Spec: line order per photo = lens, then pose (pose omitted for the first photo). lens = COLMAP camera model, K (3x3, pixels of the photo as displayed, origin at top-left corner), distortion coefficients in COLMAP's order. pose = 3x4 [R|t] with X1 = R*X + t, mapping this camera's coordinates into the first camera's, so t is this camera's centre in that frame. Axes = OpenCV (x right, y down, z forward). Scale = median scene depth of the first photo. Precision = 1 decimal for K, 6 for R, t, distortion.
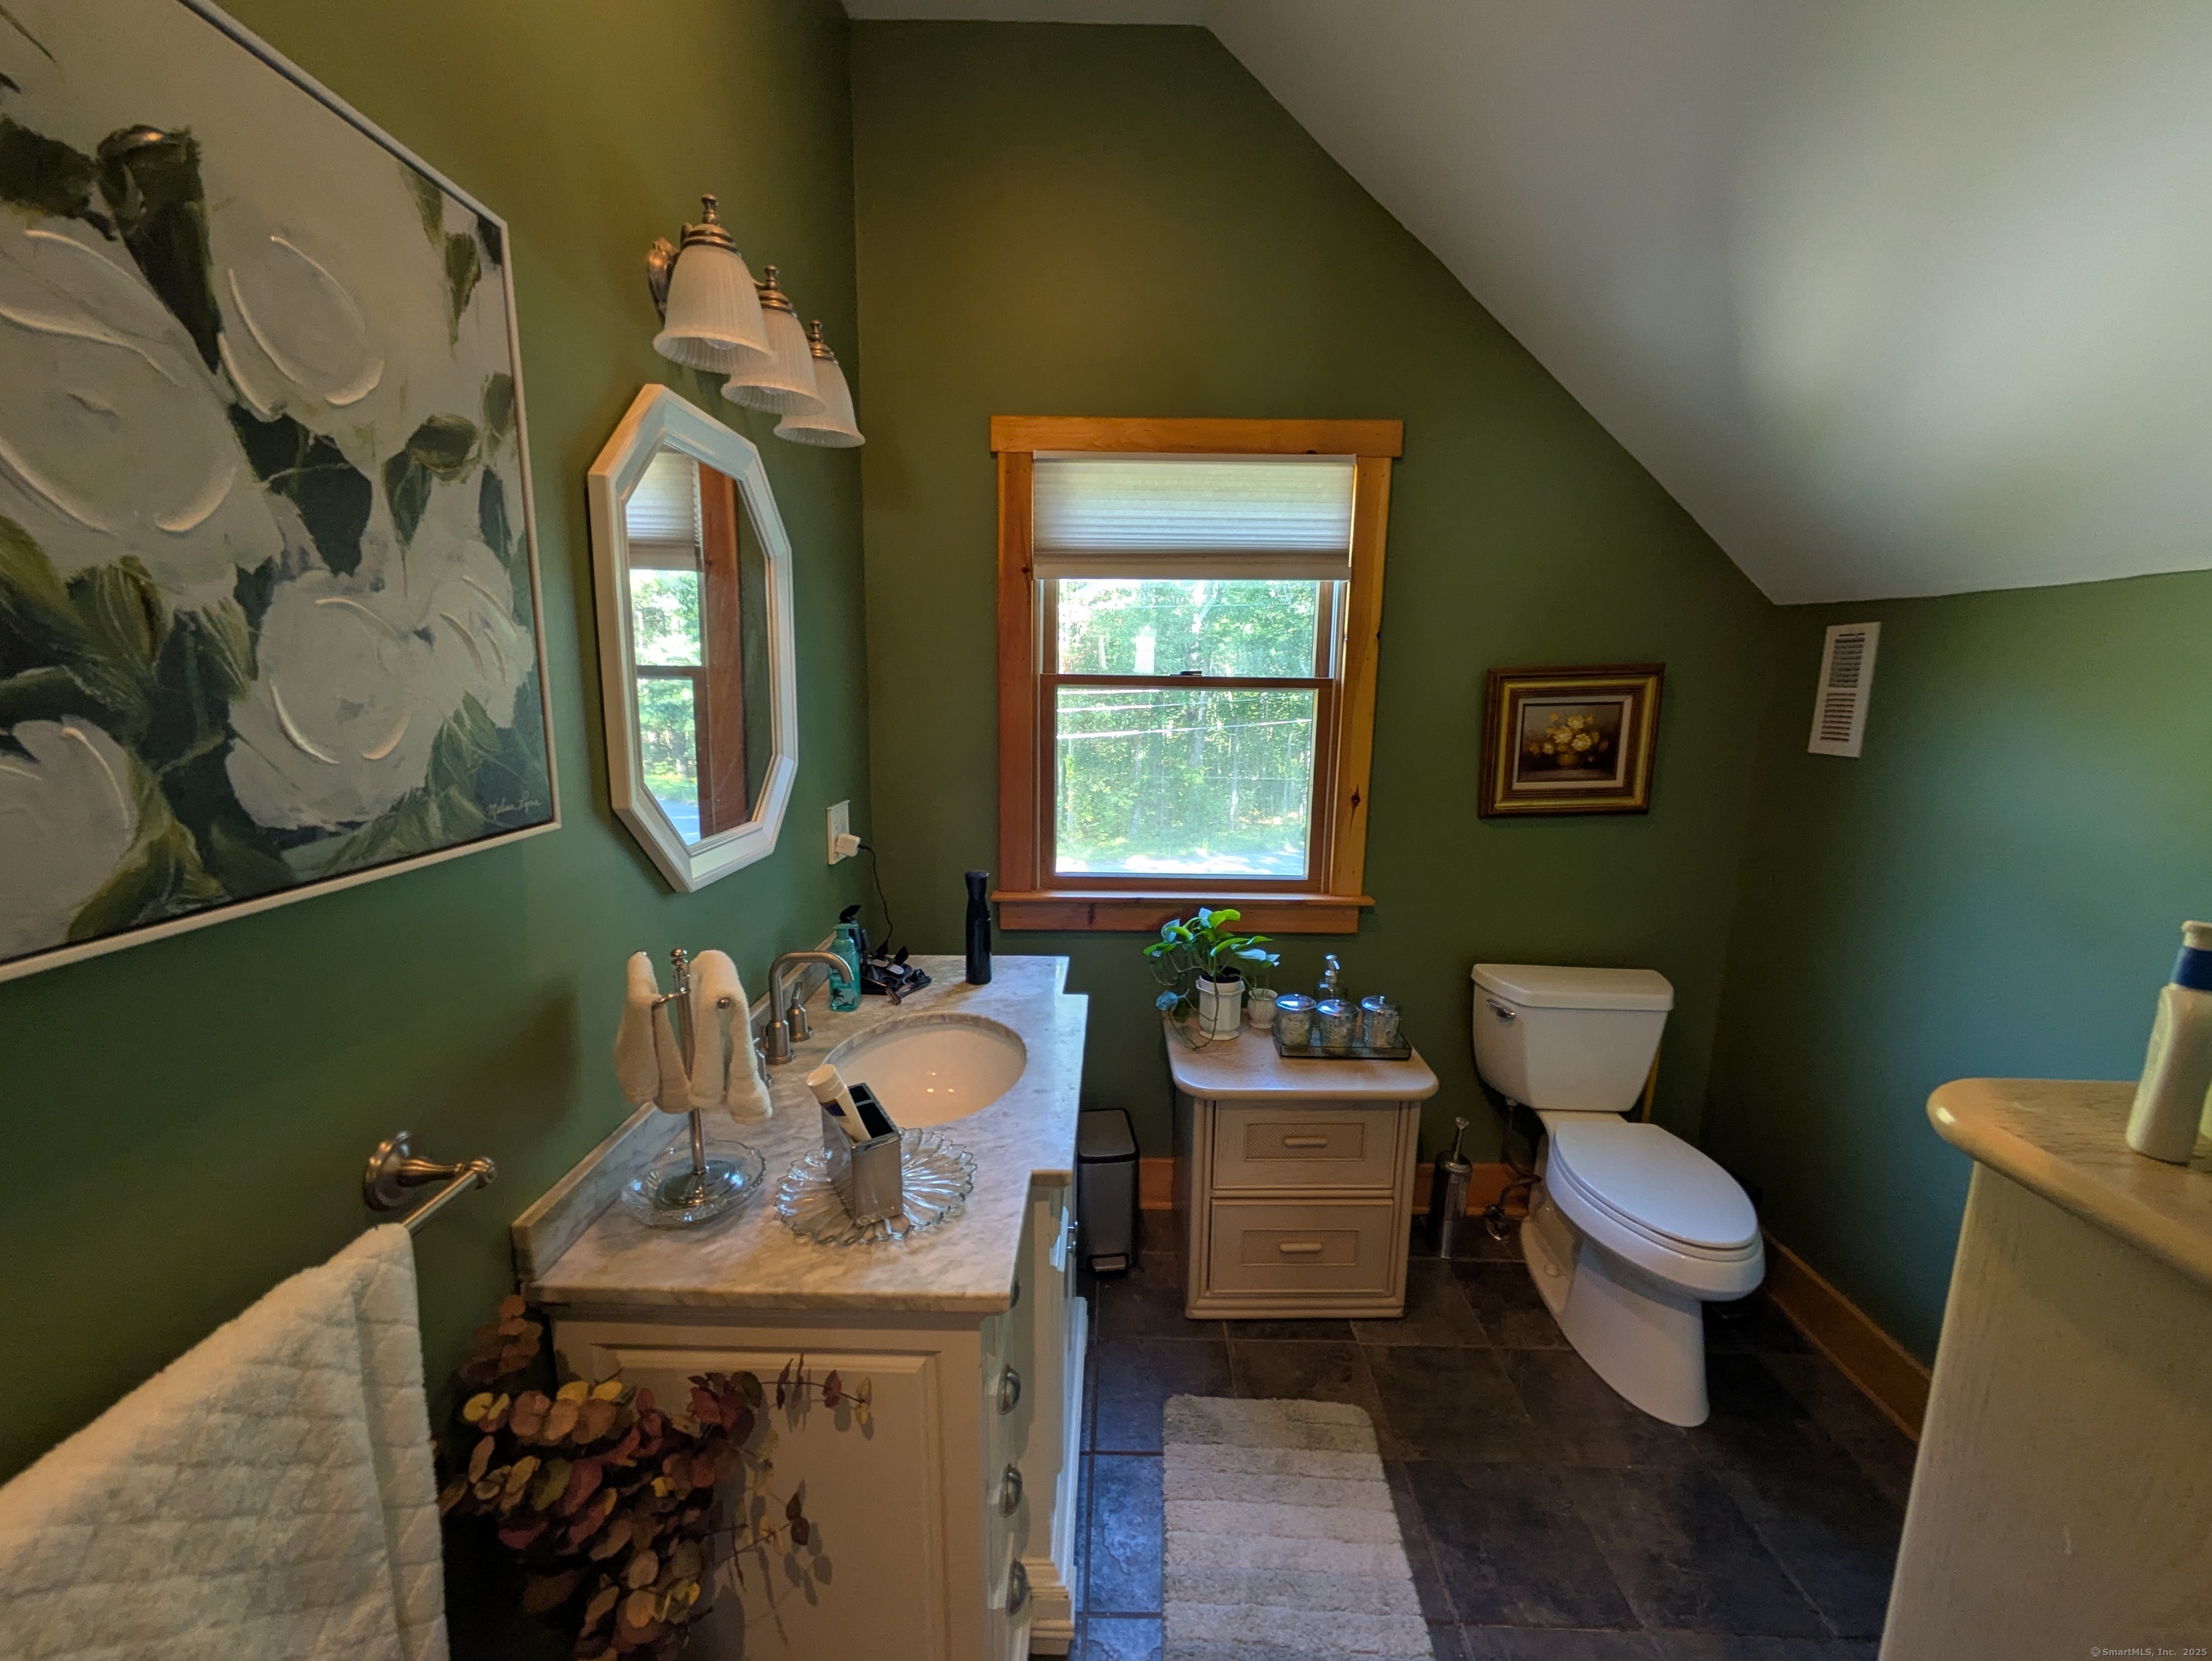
lens RADIAL K [[874.9, 0, 1108.6], [0, 874.9, 825.8], [0, 0, 1]] dist [0.000268, 0.000287]
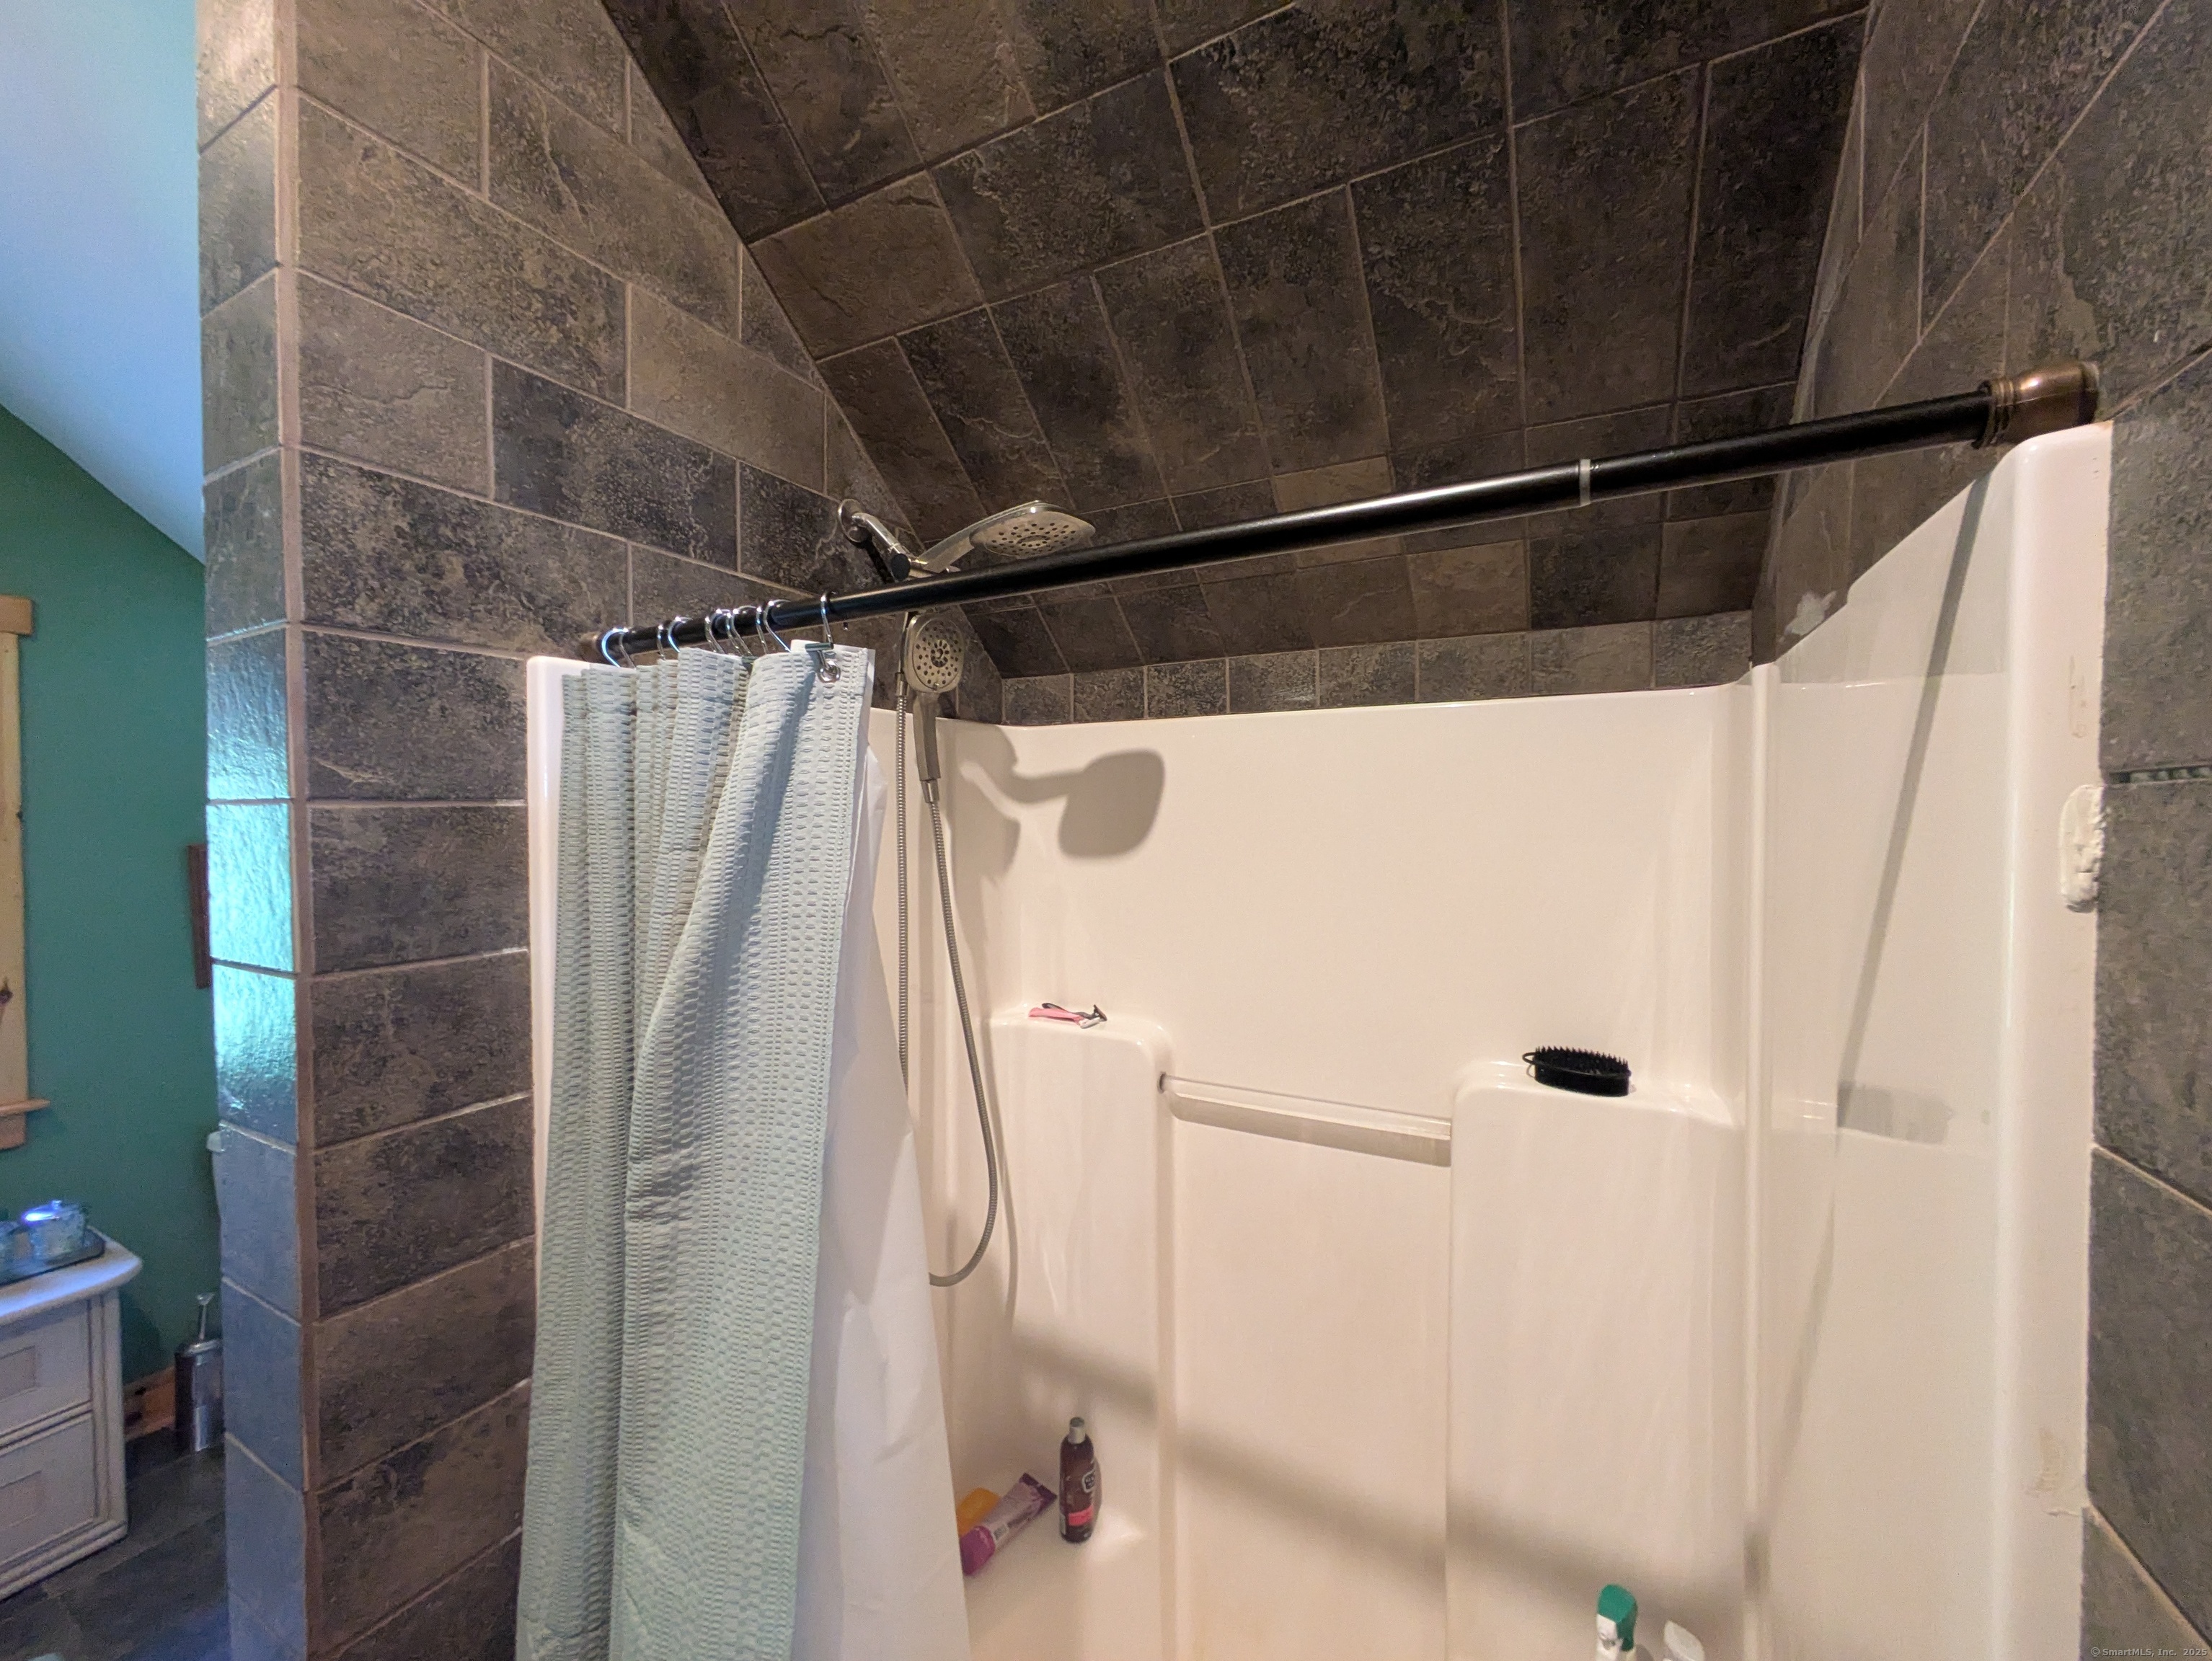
lens RADIAL K [[874.9, 0, 1103.9], [0, 874.9, 834.4], [0, 0, 1]] dist [0.000268, 0.000287]
pose [[0.457411, -0.035078, 0.888563, 0.007498], [0.152334, 0.987542, -0.039433, 0.017010], [-0.876110, 0.153395, 0.457056, -0.464860]]
